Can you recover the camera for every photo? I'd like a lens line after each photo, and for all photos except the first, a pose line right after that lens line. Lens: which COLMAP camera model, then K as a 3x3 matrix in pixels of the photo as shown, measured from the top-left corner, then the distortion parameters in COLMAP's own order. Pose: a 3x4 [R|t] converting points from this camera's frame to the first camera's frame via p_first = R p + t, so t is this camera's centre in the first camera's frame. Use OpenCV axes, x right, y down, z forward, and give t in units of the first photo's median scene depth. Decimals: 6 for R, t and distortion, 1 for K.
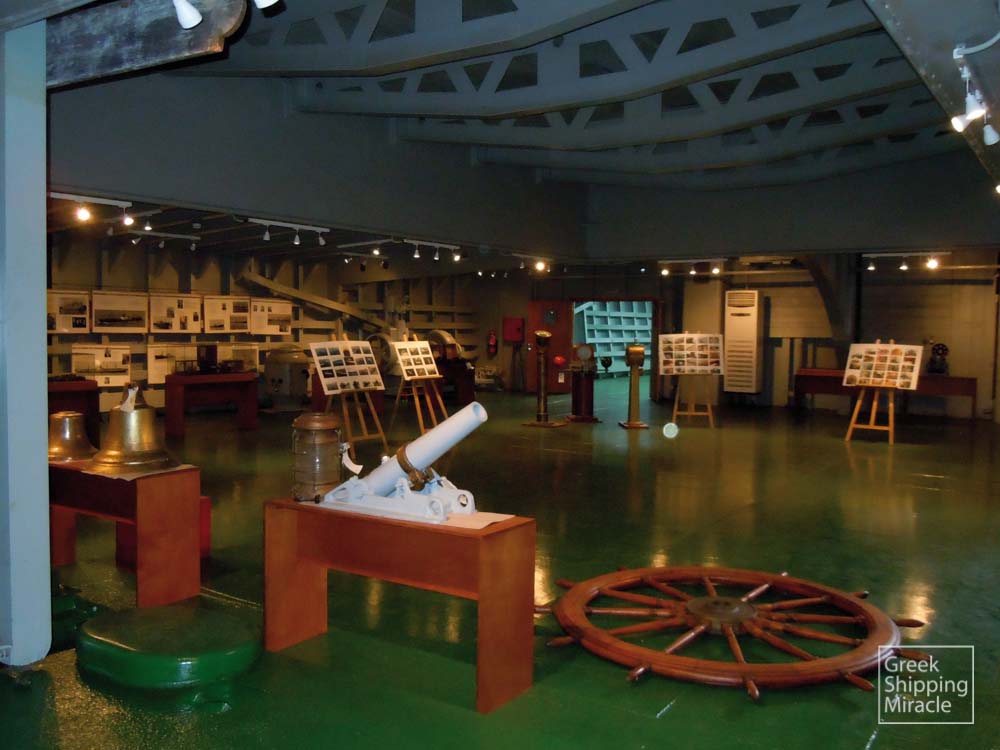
lens RADIAL K [[890.2, 0, 500.0], [0, 890.2, 375.0], [0, 0, 1]] dist [0.037296, -0.007422]
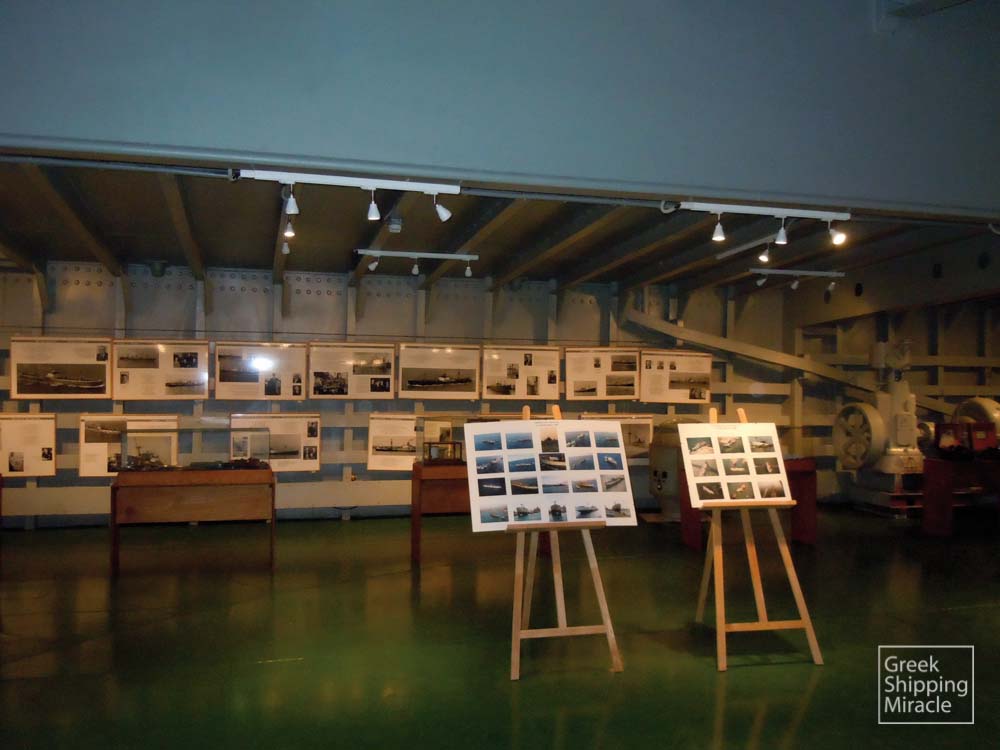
lens RADIAL K [[890.2, 0, 500.0], [0, 890.2, 375.0], [0, 0, 1]] dist [0.037296, -0.007422]
pose [[0.763535, -0.007888, -0.645718, 0.093477], [-0.039197, 0.997516, -0.058534, -0.025468], [0.644576, 0.070002, 0.761329, 0.466131]]
